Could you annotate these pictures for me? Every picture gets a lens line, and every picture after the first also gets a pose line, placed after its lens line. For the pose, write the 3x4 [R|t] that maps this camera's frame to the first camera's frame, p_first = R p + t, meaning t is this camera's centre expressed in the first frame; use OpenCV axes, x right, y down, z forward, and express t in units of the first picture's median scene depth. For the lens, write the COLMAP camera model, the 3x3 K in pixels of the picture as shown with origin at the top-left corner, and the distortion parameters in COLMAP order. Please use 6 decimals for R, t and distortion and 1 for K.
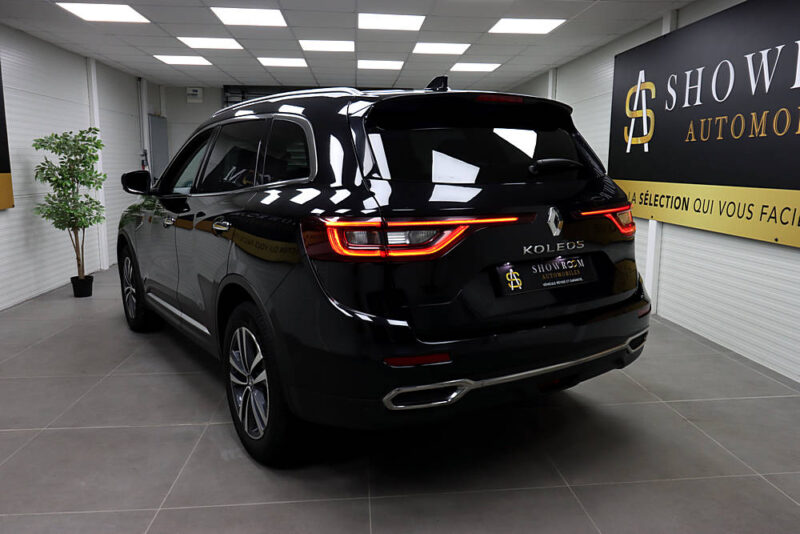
lens RADIAL K [[624.2, 0, 398.1], [0, 624.2, 263.5], [0, 0, 1]] dist [0.006785, 0.002284]
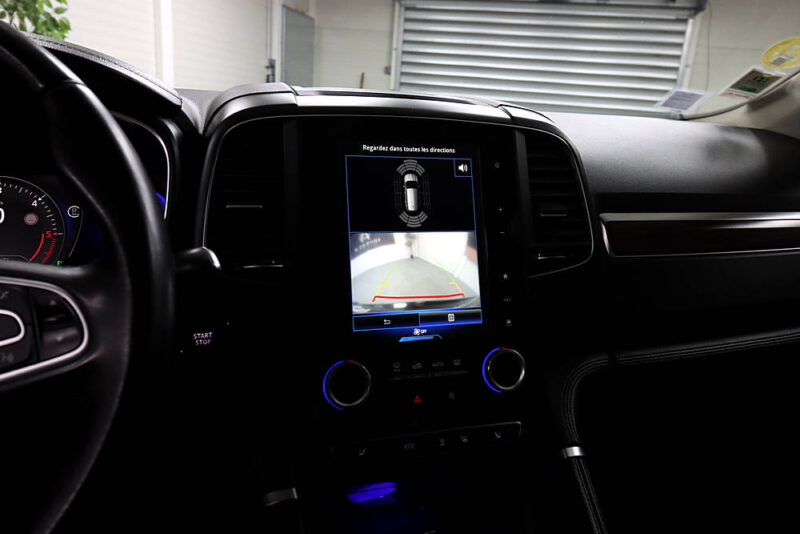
lens RADIAL K [[557.1, 0, 397.7], [0, 557.1, 260.5], [0, 0, 1]] dist [0.004635, 0.001383]
pose [[0.958294, 0.135162, -0.251802, -0.217122], [-0.108901, 0.987317, 0.115519, -0.118890], [0.264223, -0.083280, 0.960859, 1.001555]]
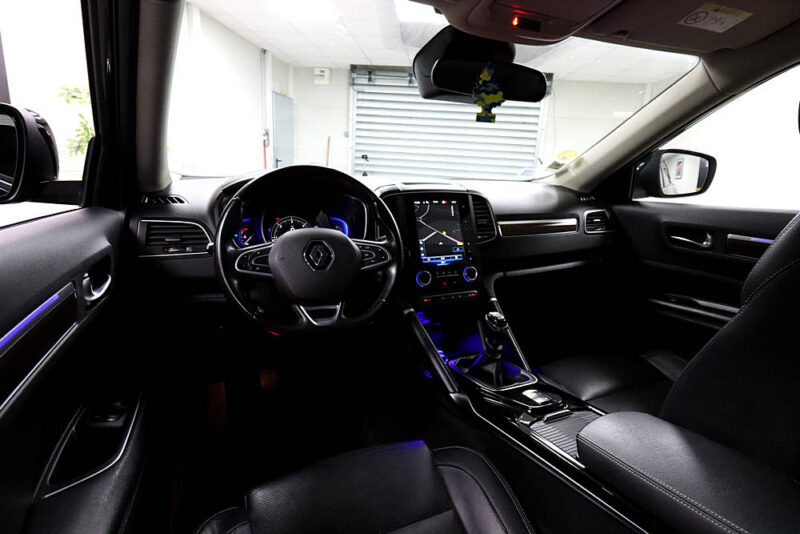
lens RADIAL K [[413.7, 0, 400.0], [0, 413.7, 267.0], [0, 0, 1]] dist [-0.000236, -0.000122]
pose [[0.987792, 0.082730, -0.131998, -0.230641], [-0.069514, 0.992376, 0.101773, -0.113842], [0.139411, -0.091355, 0.986012, 0.865732]]
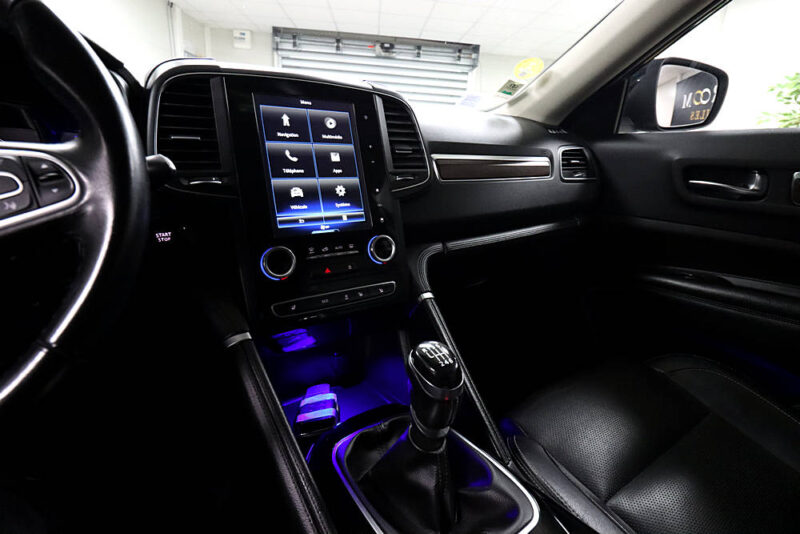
lens RADIAL K [[379.2, 0, 397.4], [0, 379.2, 261.0], [0, 0, 1]] dist [-0.000742, -0.012157]
pose [[0.998436, 0.053779, 0.015260, -0.218533], [-0.055443, 0.987551, 0.147207, -0.101510], [-0.007153, -0.147823, 0.988988, 0.995856]]
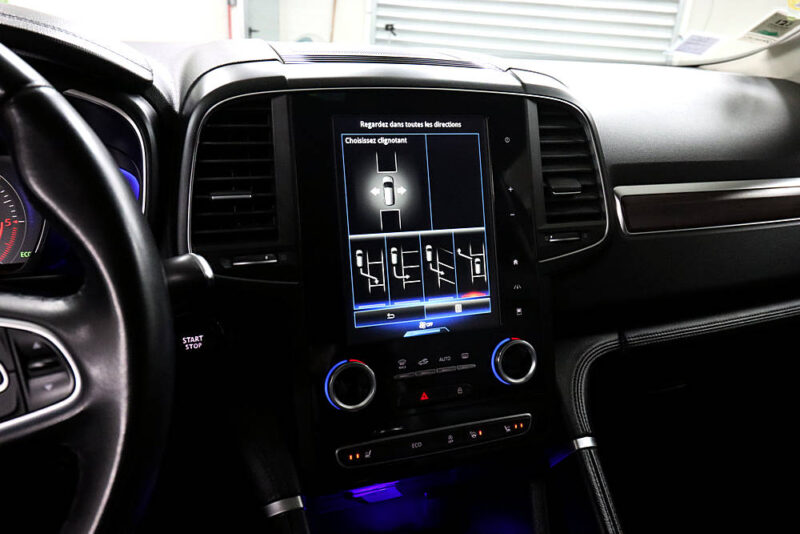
lens RADIAL K [[592.0, 0, 400.7], [0, 592.0, 266.3], [0, 0, 1]] dist [0.006101, 0.000337]
pose [[0.969361, 0.144781, -0.198438, -0.222758], [-0.099636, 0.970147, 0.221104, -0.126588], [0.224526, -0.194558, 0.954848, 1.003816]]
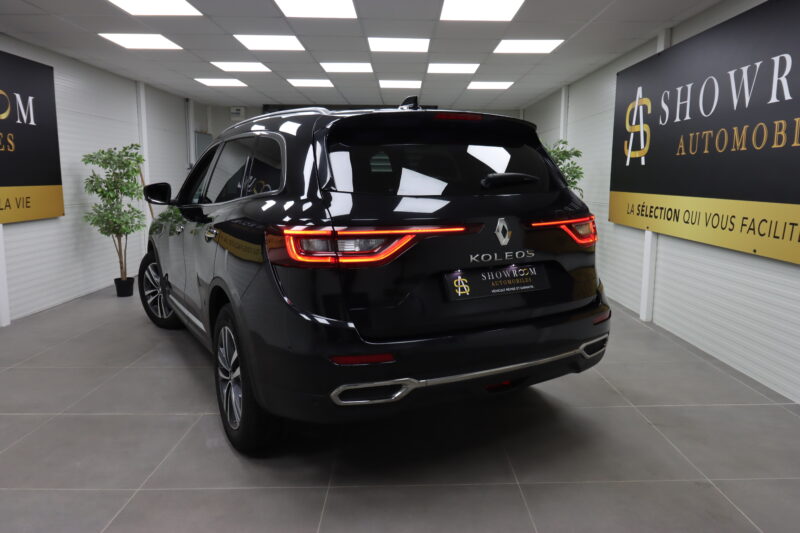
lens RADIAL K [[587.7, 0, 396.4], [0, 587.7, 262.3], [0, 0, 1]] dist [0.007738, -0.005349]
pose [[0.996936, 0.010979, -0.077450, 0.084999], [-0.011967, 0.999853, -0.012304, -0.000483], [0.077304, 0.013194, 0.996920, -0.003528]]
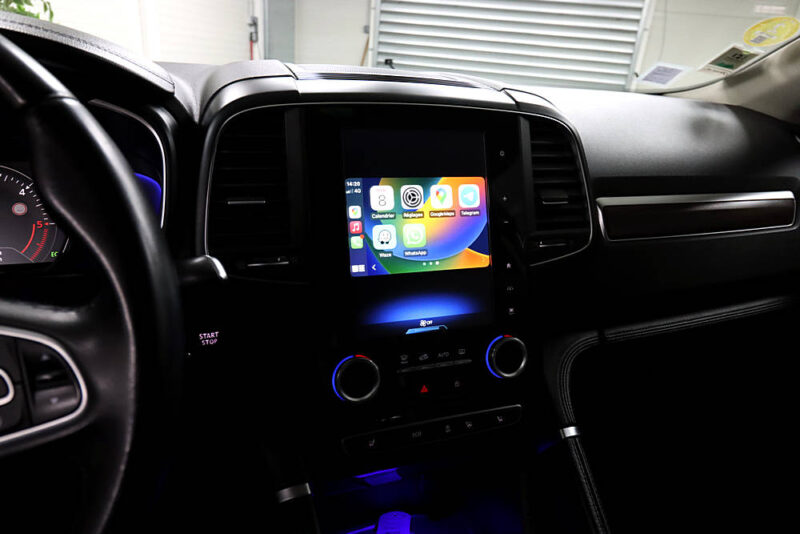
lens RADIAL K [[504.9, 0, 401.7], [0, 504.9, 264.6], [0, 0, 1]] dist [0.000513, -0.002479]
pose [[0.970200, 0.153697, -0.187320, -0.225857], [-0.111773, 0.969794, 0.216808, -0.125076], [0.214985, -0.189409, 0.958074, 1.011280]]
